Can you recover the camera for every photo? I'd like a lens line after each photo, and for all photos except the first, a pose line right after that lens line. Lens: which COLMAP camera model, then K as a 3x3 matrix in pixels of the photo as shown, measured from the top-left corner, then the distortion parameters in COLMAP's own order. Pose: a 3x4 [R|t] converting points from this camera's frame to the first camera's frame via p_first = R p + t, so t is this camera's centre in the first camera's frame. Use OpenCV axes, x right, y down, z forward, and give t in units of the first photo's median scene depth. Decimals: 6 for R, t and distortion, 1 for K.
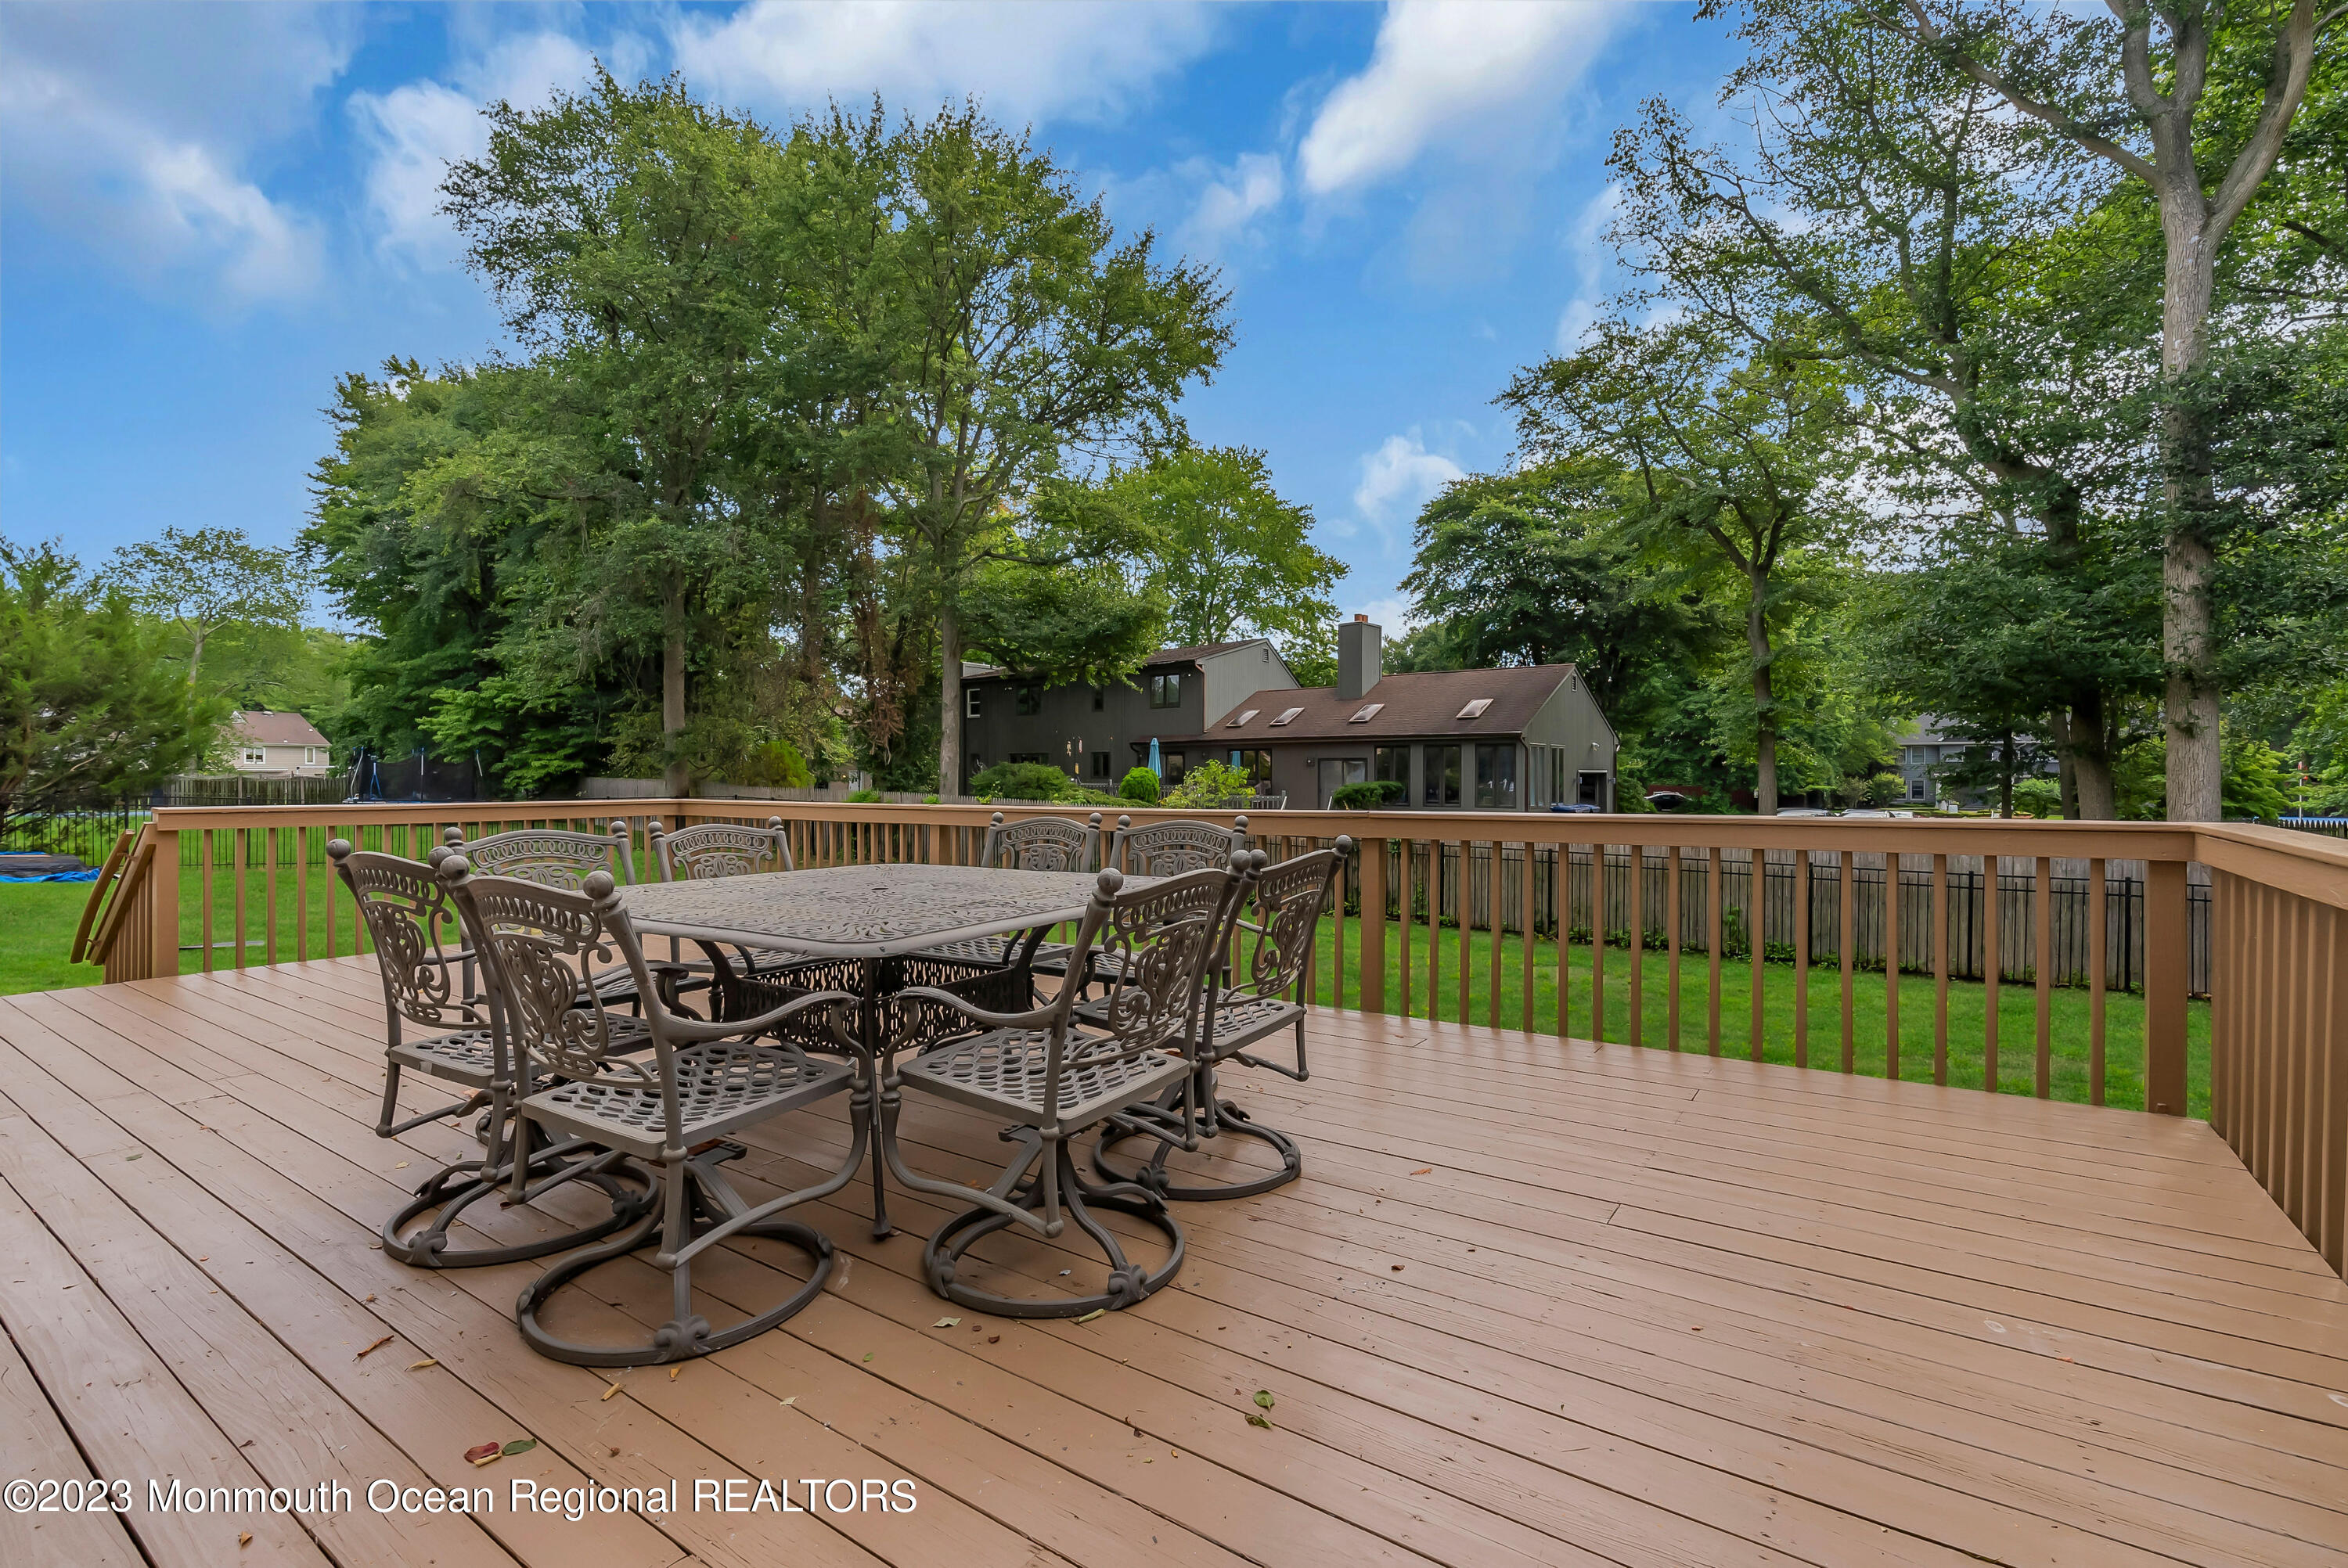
lens RADIAL K [[1076.5, 0, 1174.0], [0, 1076.5, 784.0], [0, 0, 1]] dist [-0.011114, 0.000872]
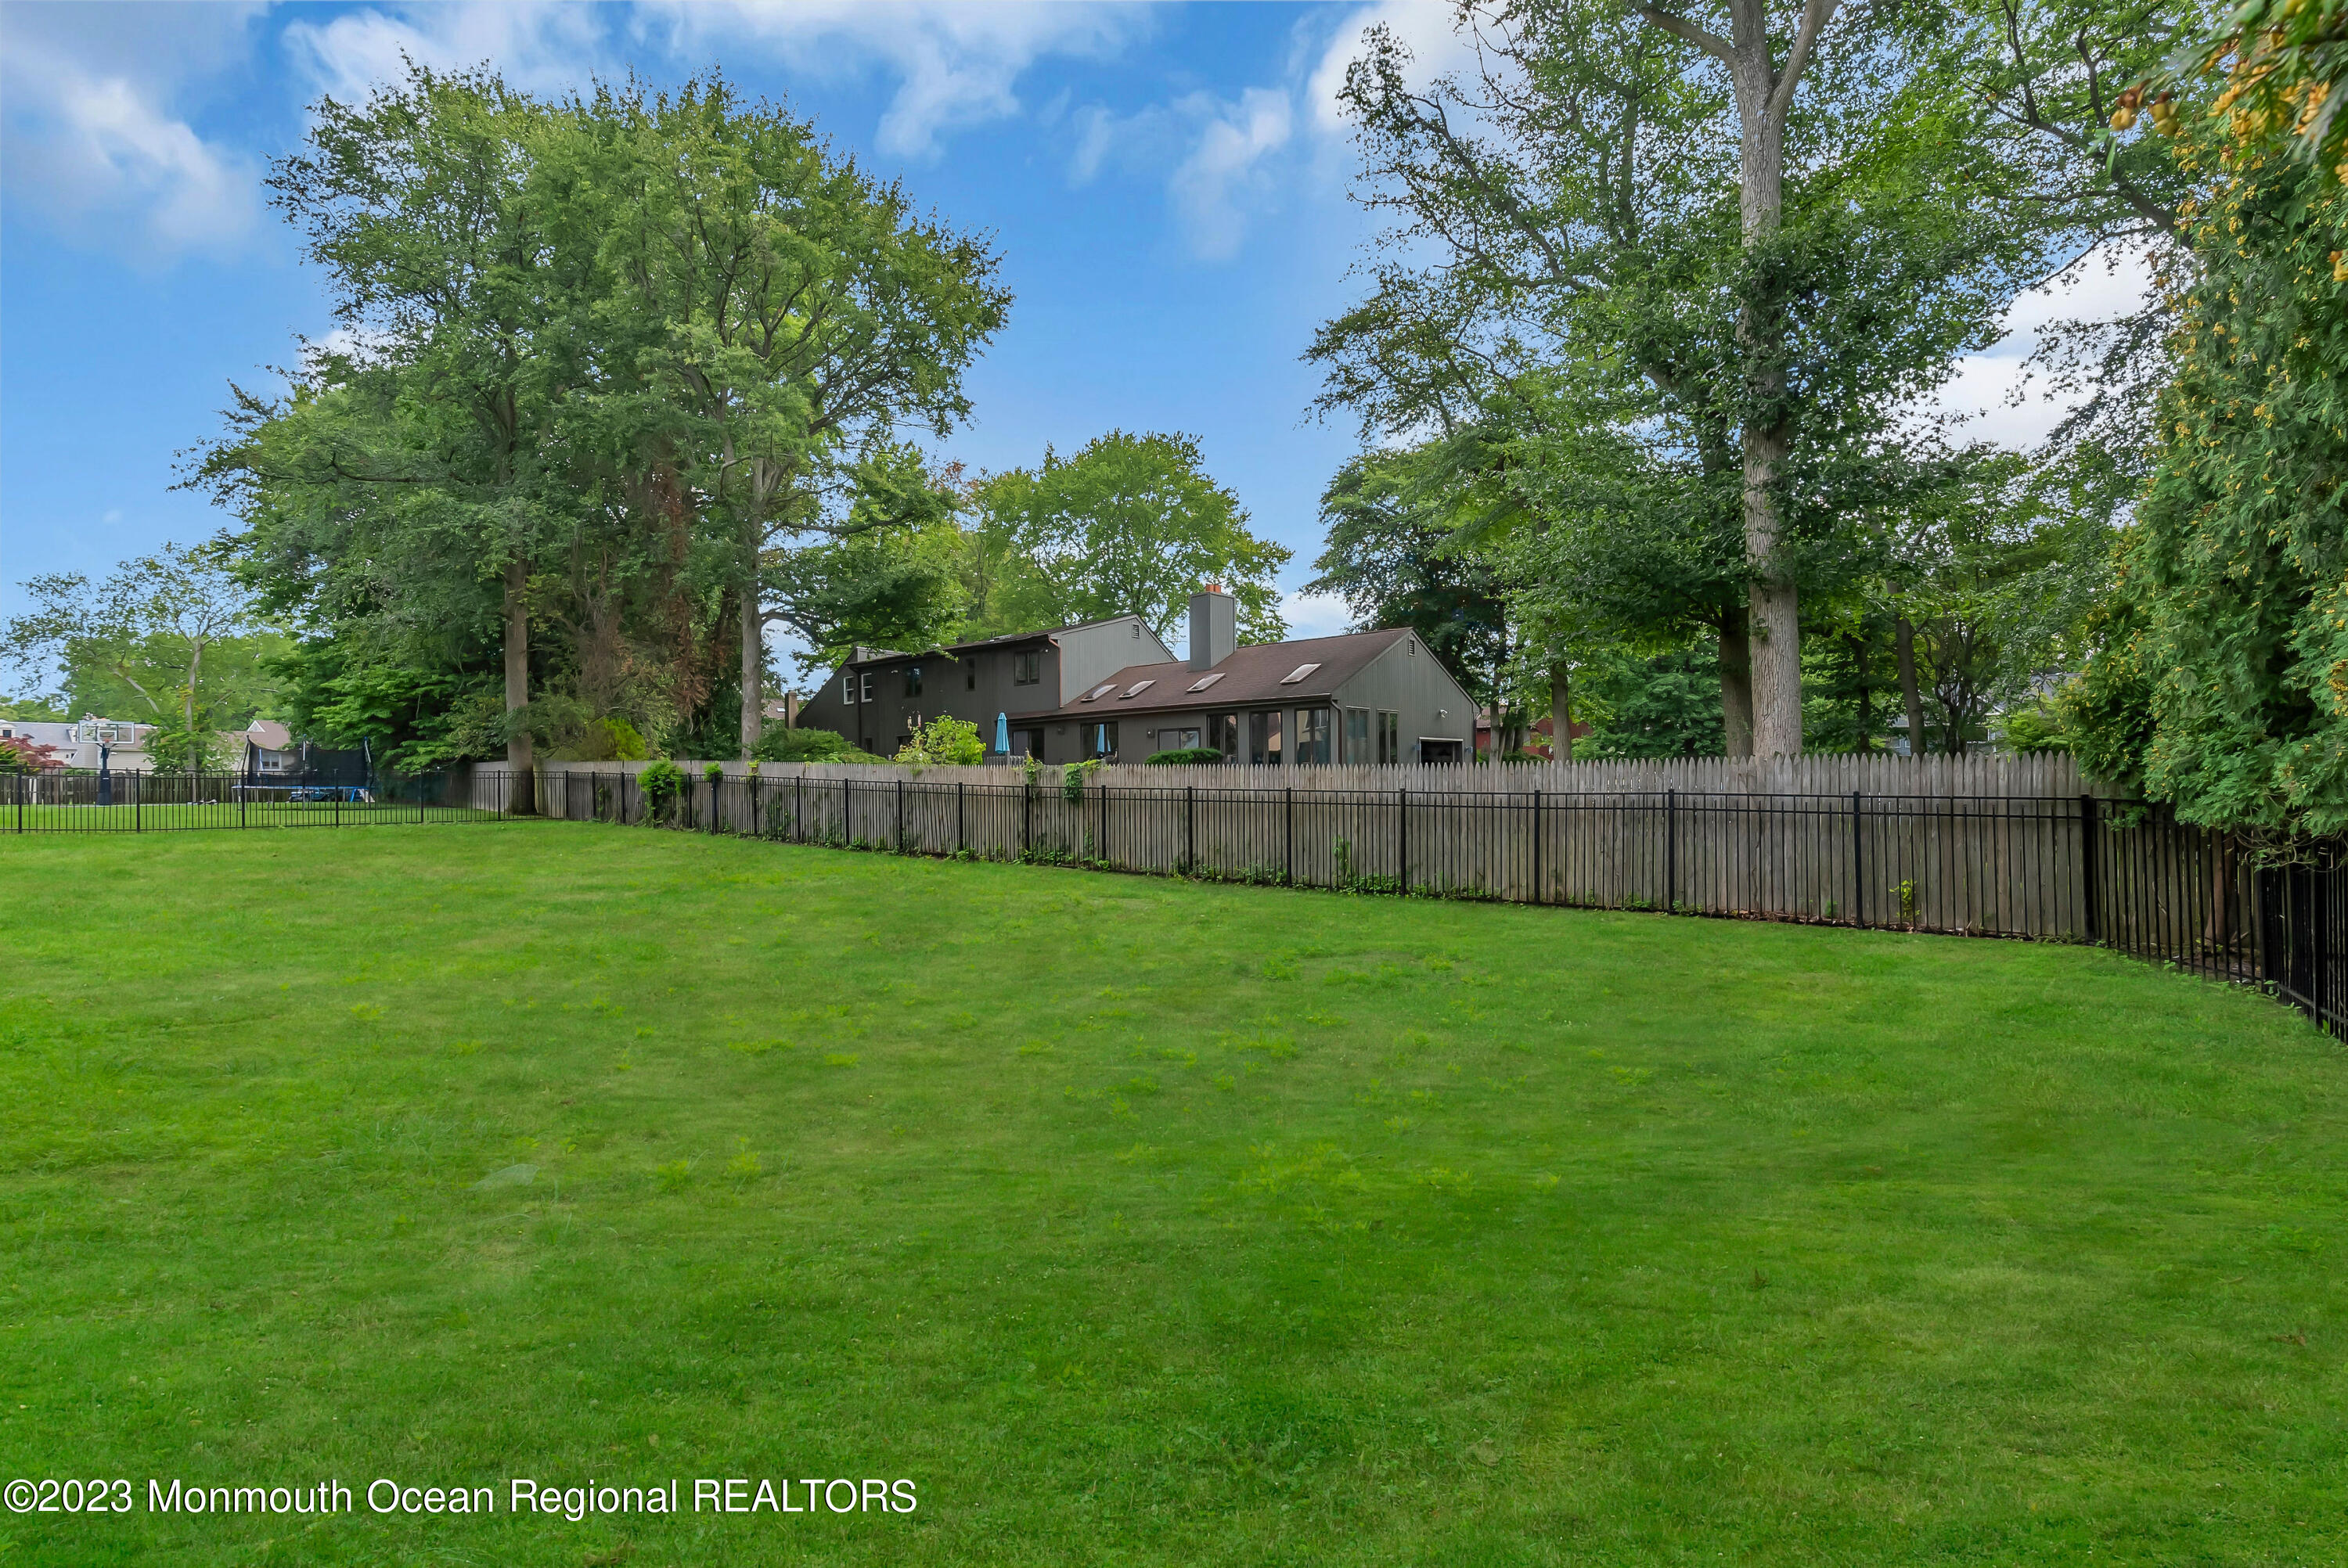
lens RADIAL K [[1076.5, 0, 1174.0], [0, 1076.5, 784.0], [0, 0, 1]] dist [-0.011114, 0.000872]
pose [[0.998902, -0.011885, -0.045309, 0.166377], [0.011624, 0.999914, -0.006016, 0.027887], [0.045376, 0.005483, 0.998955, 0.012560]]
